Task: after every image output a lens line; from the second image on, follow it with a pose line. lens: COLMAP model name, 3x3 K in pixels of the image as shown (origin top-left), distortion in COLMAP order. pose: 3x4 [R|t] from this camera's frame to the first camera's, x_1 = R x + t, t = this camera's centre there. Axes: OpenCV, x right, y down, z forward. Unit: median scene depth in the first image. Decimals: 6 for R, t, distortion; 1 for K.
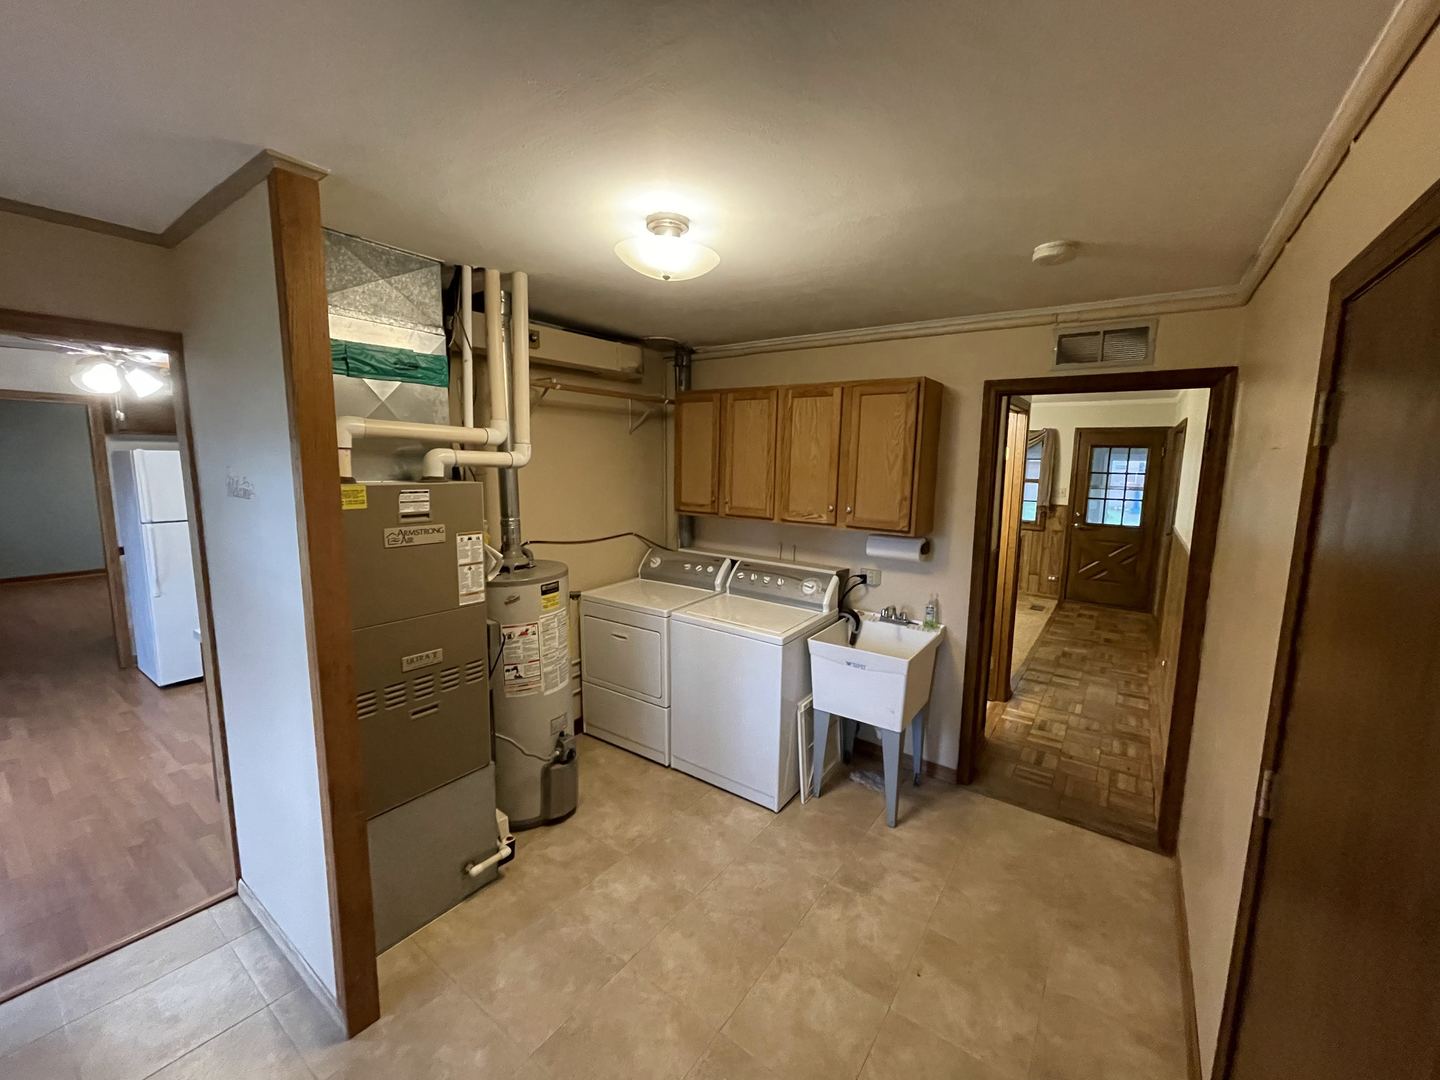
lens RADIAL K [[578.1, 0, 721.3], [0, 578.1, 535.1], [0, 0, 1]] dist [0.004538, 0.001026]
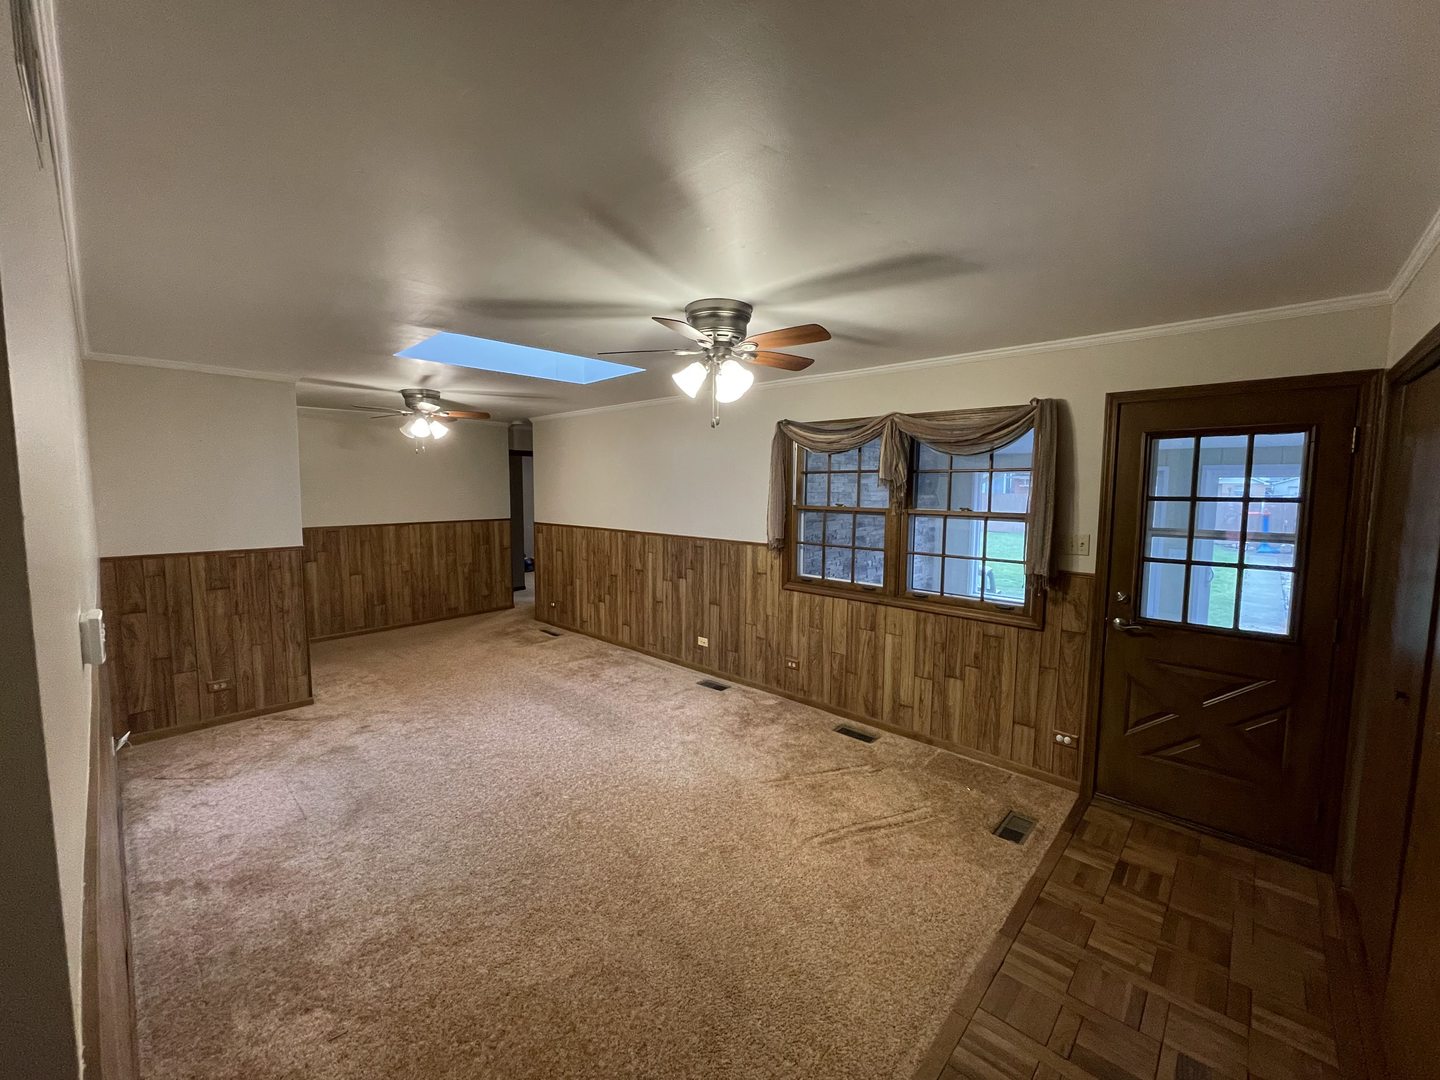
lens RADIAL K [[578.1, 0, 716.6], [0, 578.1, 542.9], [0, 0, 1]] dist [0.004538, 0.001026]
pose [[0.990653, 0.002542, -0.136381, 0.383959], [-0.009270, 0.998769, -0.048720, -0.052276], [0.136089, 0.049529, 0.989458, 0.543100]]
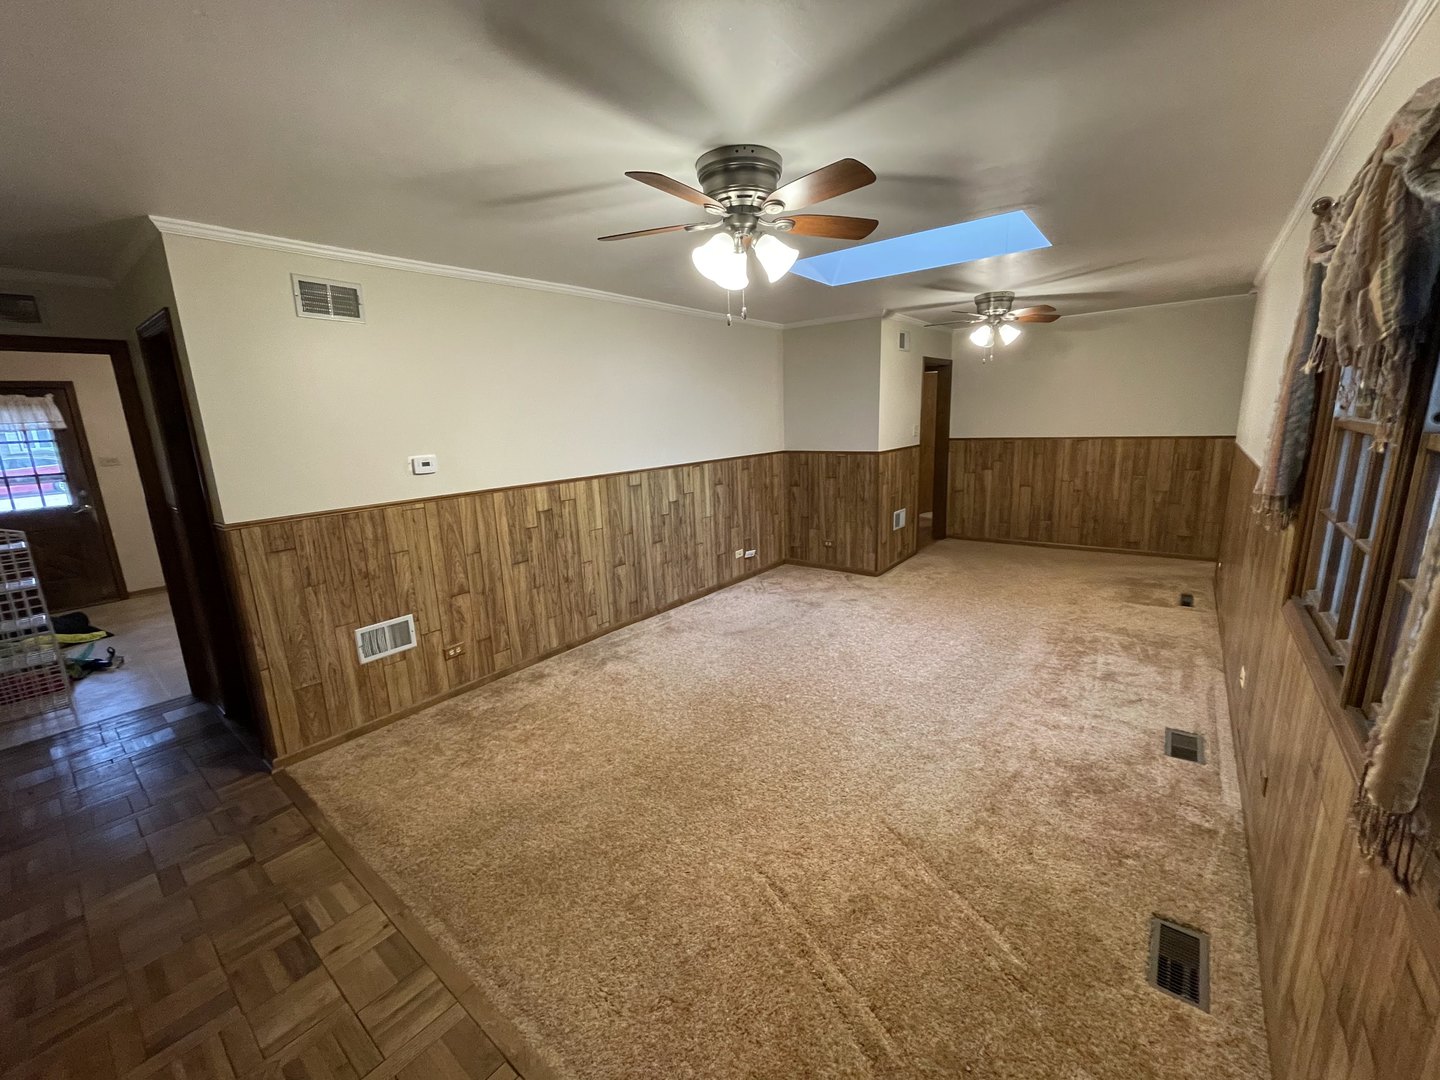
lens RADIAL K [[578.1, 0, 718.9], [0, 578.1, 536.2], [0, 0, 1]] dist [0.004538, 0.001026]
pose [[-0.047070, 0.193513, -0.979968, 0.656741], [-0.108739, 0.974232, 0.197604, -0.094885], [0.992955, 0.115862, -0.024815, 0.923747]]
